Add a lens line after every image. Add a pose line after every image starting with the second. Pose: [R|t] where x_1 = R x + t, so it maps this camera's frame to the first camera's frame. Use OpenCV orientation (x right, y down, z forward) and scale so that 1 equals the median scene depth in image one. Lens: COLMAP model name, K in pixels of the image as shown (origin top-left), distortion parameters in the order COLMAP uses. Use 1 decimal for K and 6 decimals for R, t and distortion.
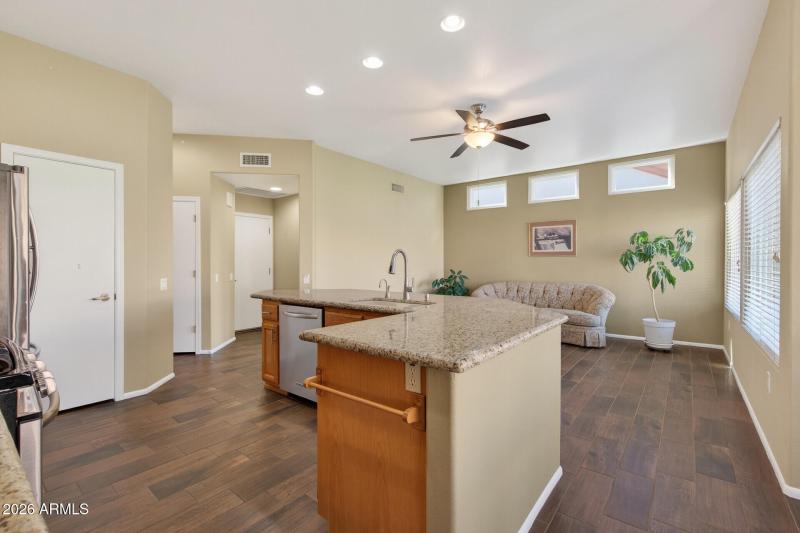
lens RADIAL K [[353.6, 0, 401.6], [0, 353.6, 265.6], [0, 0, 1]] dist [0.001637, -0.001470]
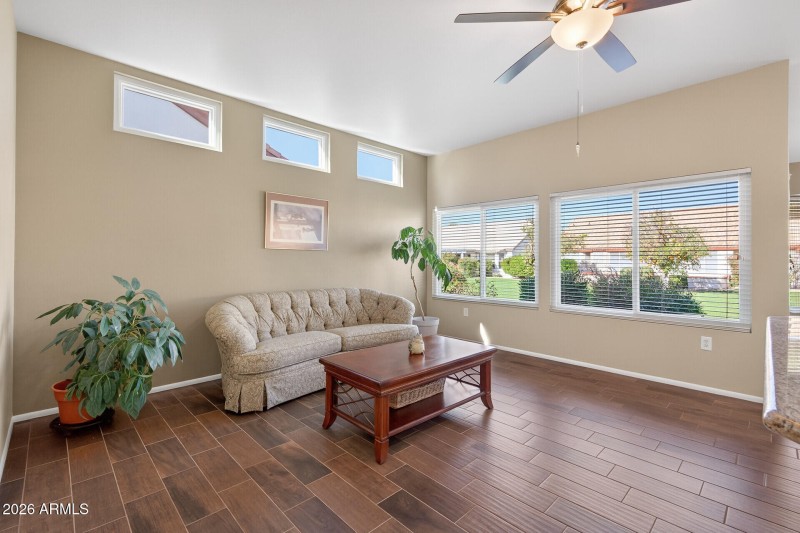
lens RADIAL K [[353.6, 0, 399.5], [0, 353.6, 263.9], [0, 0, 1]] dist [0.001637, -0.001470]
pose [[0.163134, 0.000132, 0.986604, -0.250585], [0.006245, 0.999980, -0.001166, 0.003739], [-0.986584, 0.006351, 0.163130, 0.886471]]
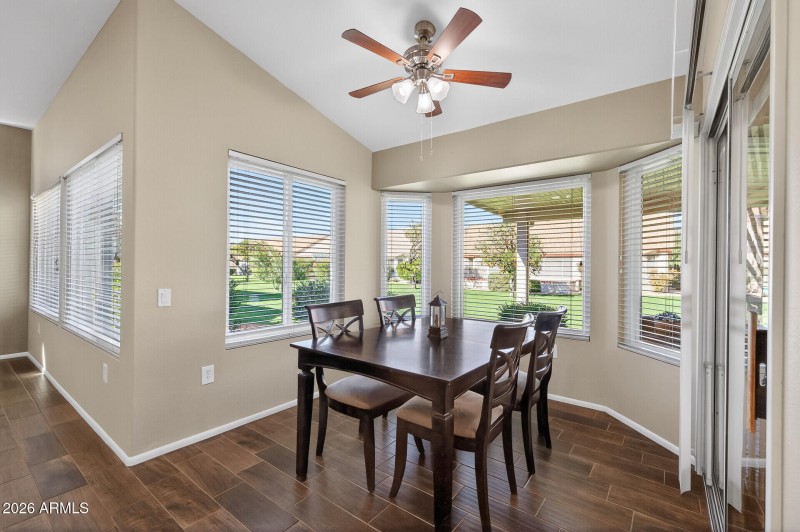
lens RADIAL K [[353.6, 0, 400.1], [0, 353.6, 261.6], [0, 0, 1]] dist [0.001637, -0.001470]
pose [[-0.019909, 0.008420, 0.999766, -0.026814], [-0.000385, 0.999964, -0.008430, -0.000573], [-0.999802, -0.000553, -0.019905, 0.052987]]
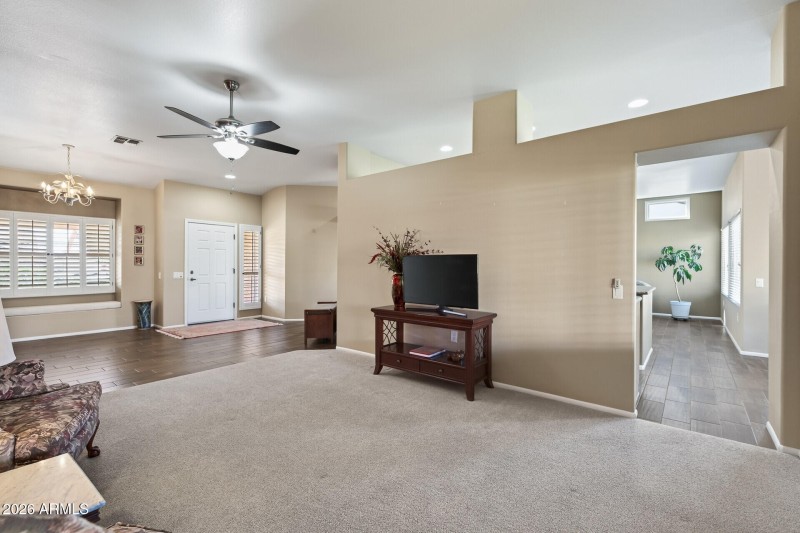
lens RADIAL K [[353.6, 0, 402.0], [0, 353.6, 264.7], [0, 0, 1]] dist [0.001637, -0.001470]
pose [[0.999978, 0.004195, -0.005066, -0.530082], [-0.004227, 0.999971, -0.006378, 0.001591], [0.005039, 0.006399, 0.999967, -0.614519]]
